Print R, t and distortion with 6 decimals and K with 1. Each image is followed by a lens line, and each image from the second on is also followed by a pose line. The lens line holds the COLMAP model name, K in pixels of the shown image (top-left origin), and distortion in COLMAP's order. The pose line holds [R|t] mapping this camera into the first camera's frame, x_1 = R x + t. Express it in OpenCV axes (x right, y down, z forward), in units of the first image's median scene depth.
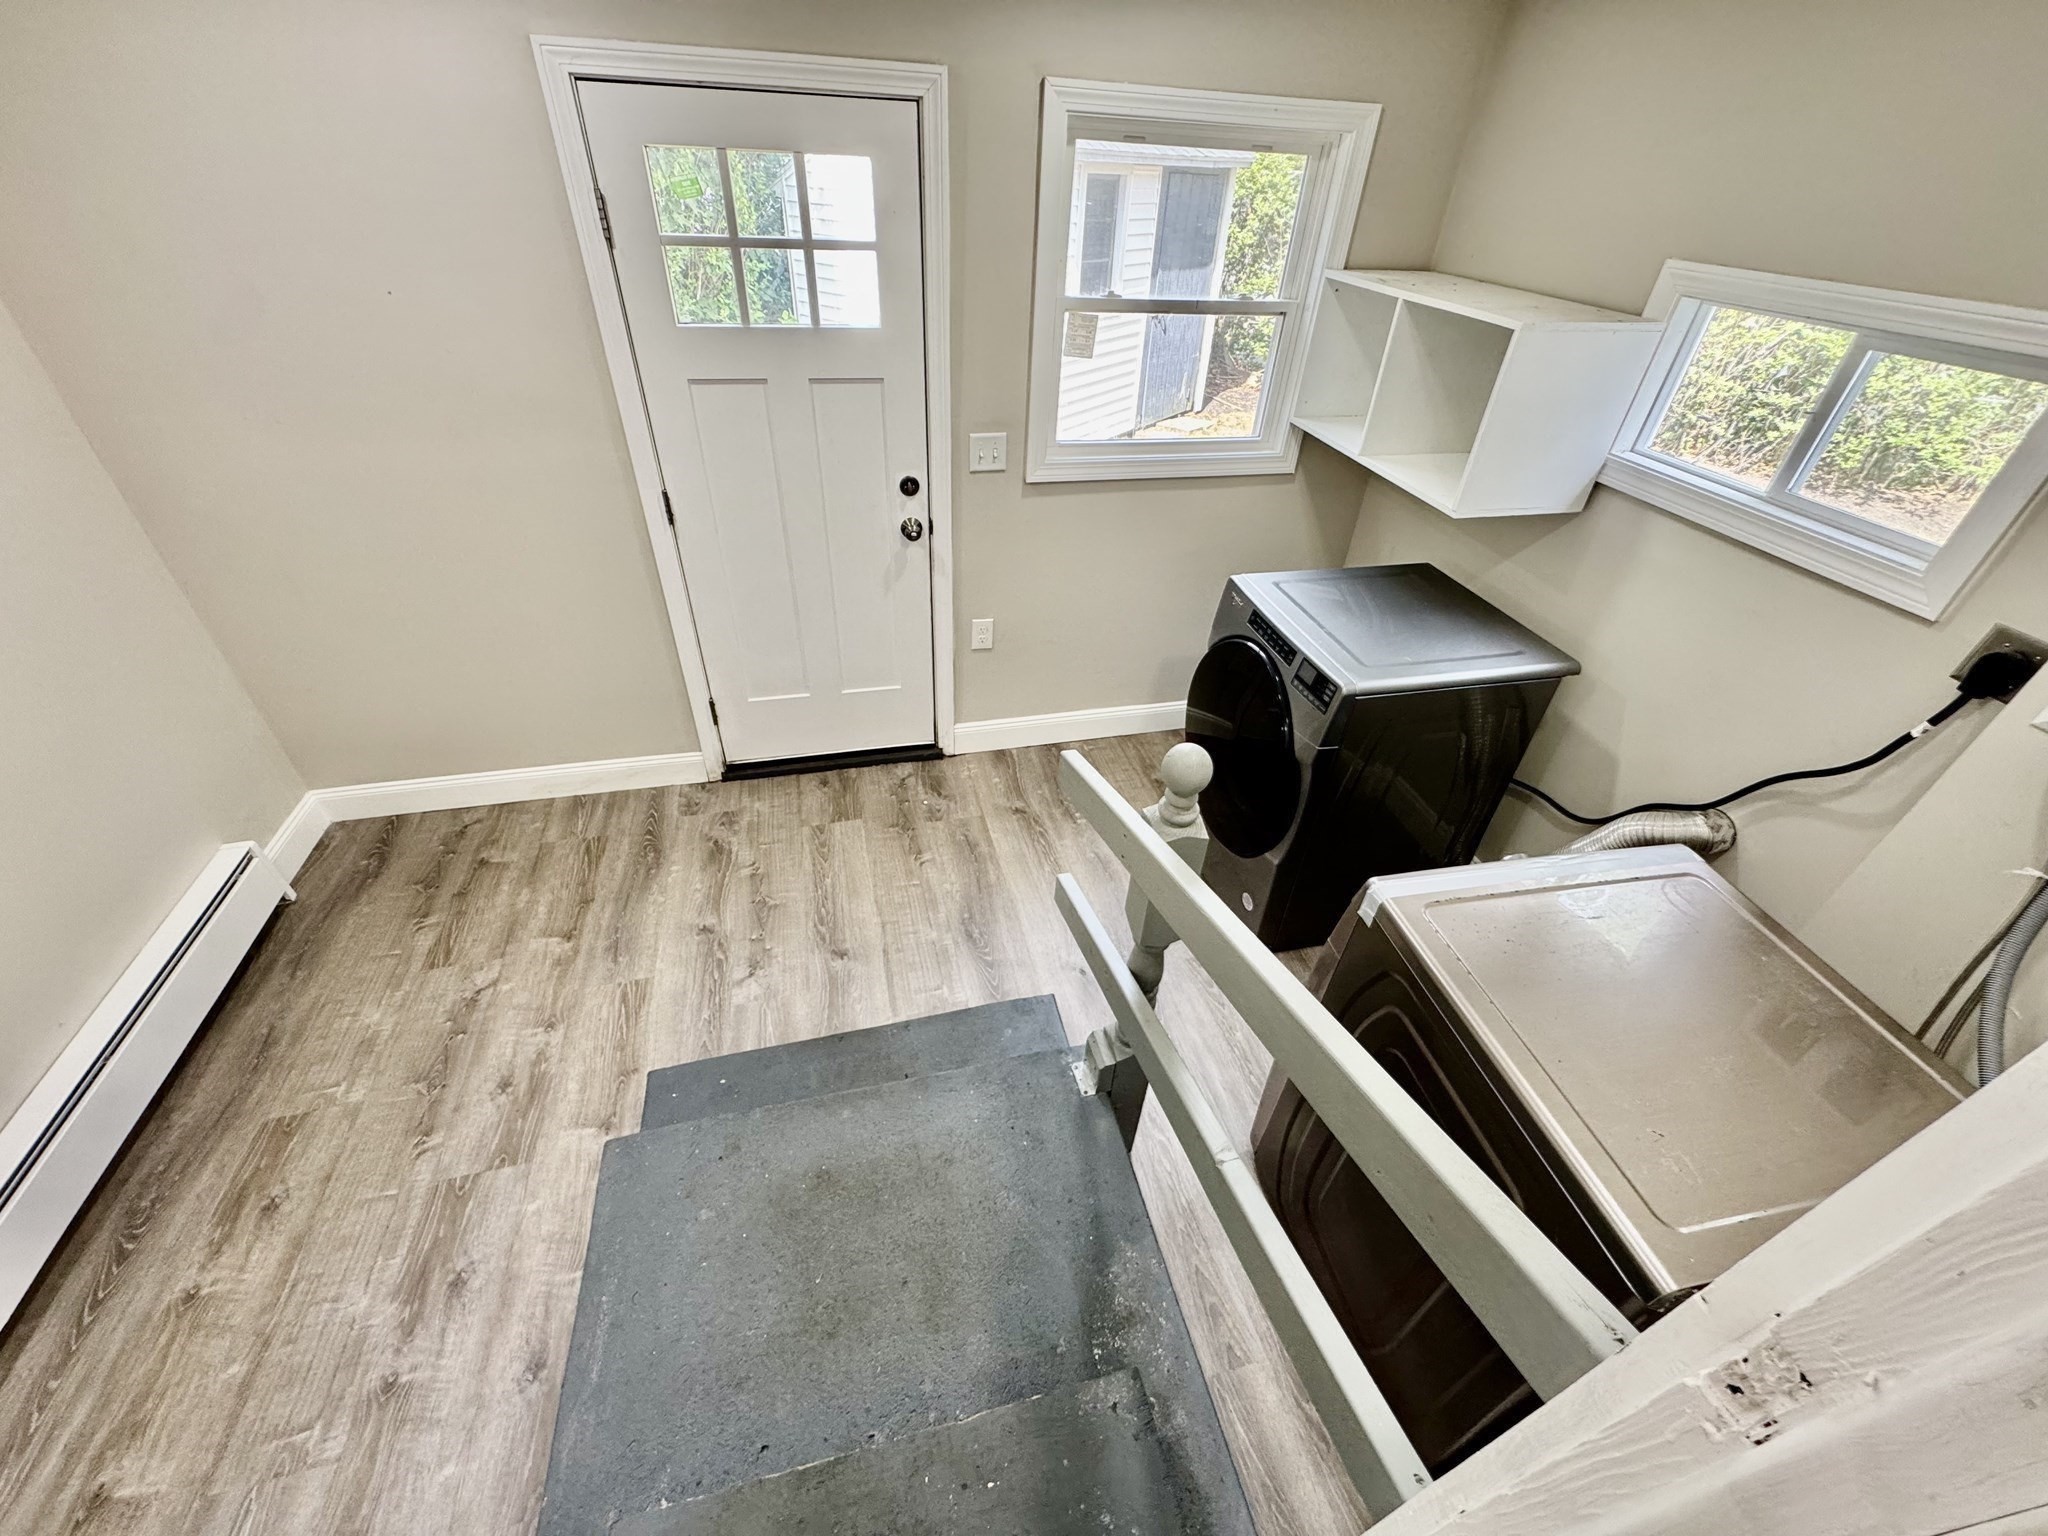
lens RADIAL K [[822.3, 0, 1025.4], [0, 822.3, 773.9], [0, 0, 1]] dist [-0.002909, -0.000167]
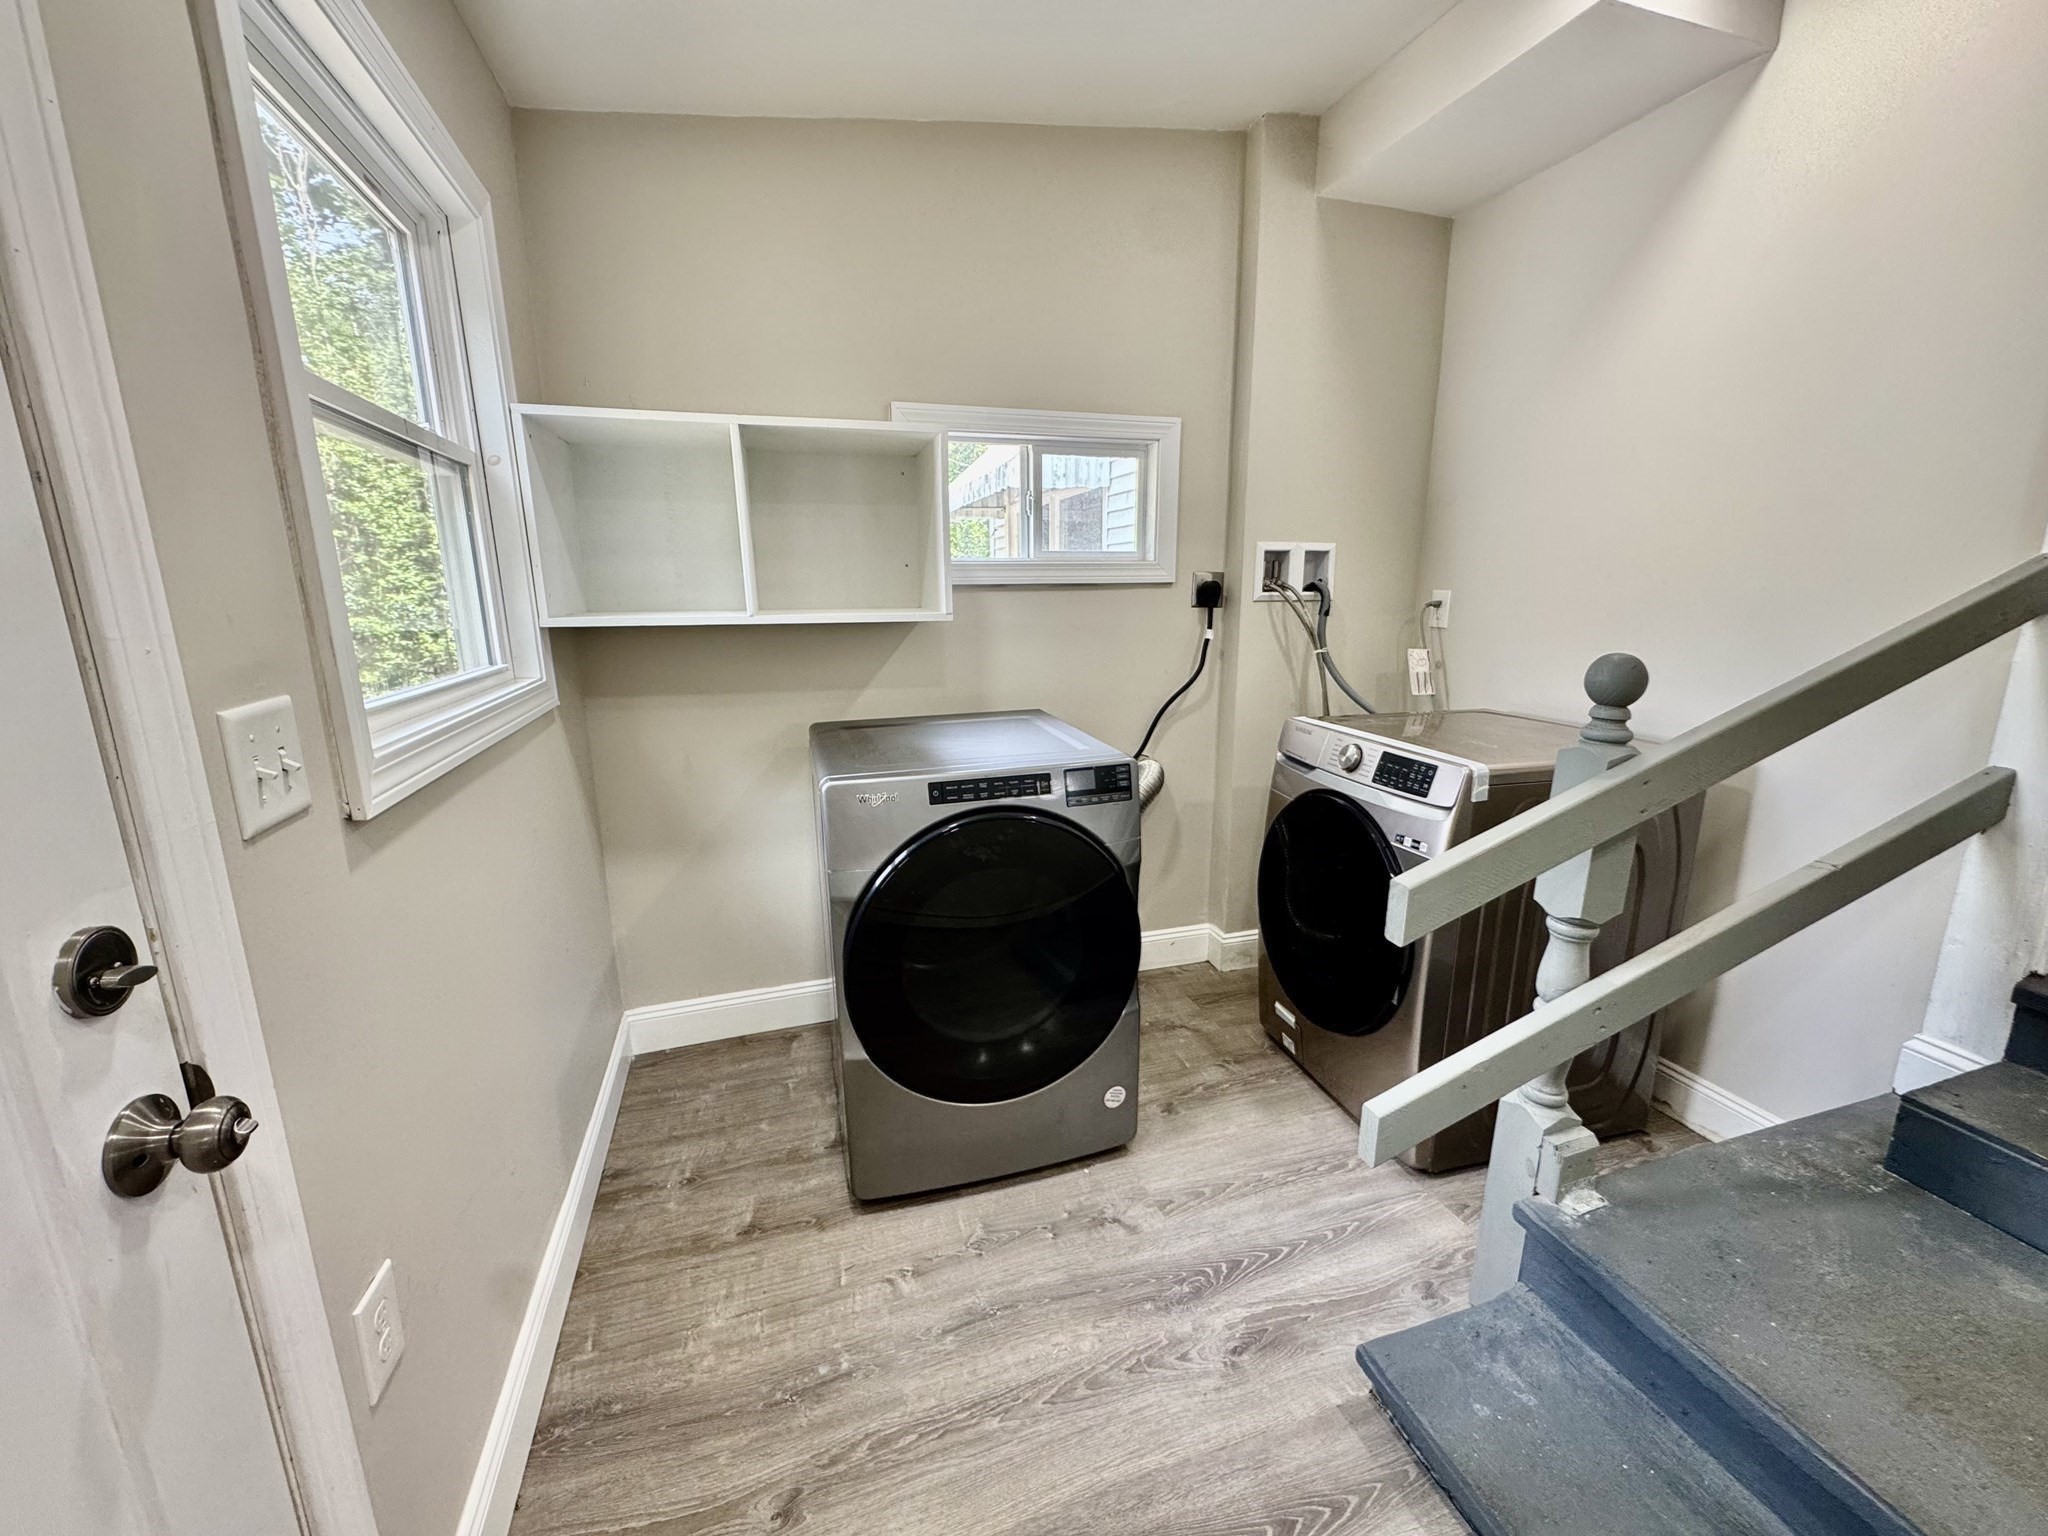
lens RADIAL K [[822.3, 0, 1020.4], [0, 822.3, 764.5], [0, 0, 1]] dist [-0.002909, -0.000167]
pose [[-0.066611, -0.255354, 0.964550, -0.352690], [0.612597, 0.752583, 0.241544, -0.291988], [-0.787583, 0.606971, 0.106298, 0.744297]]
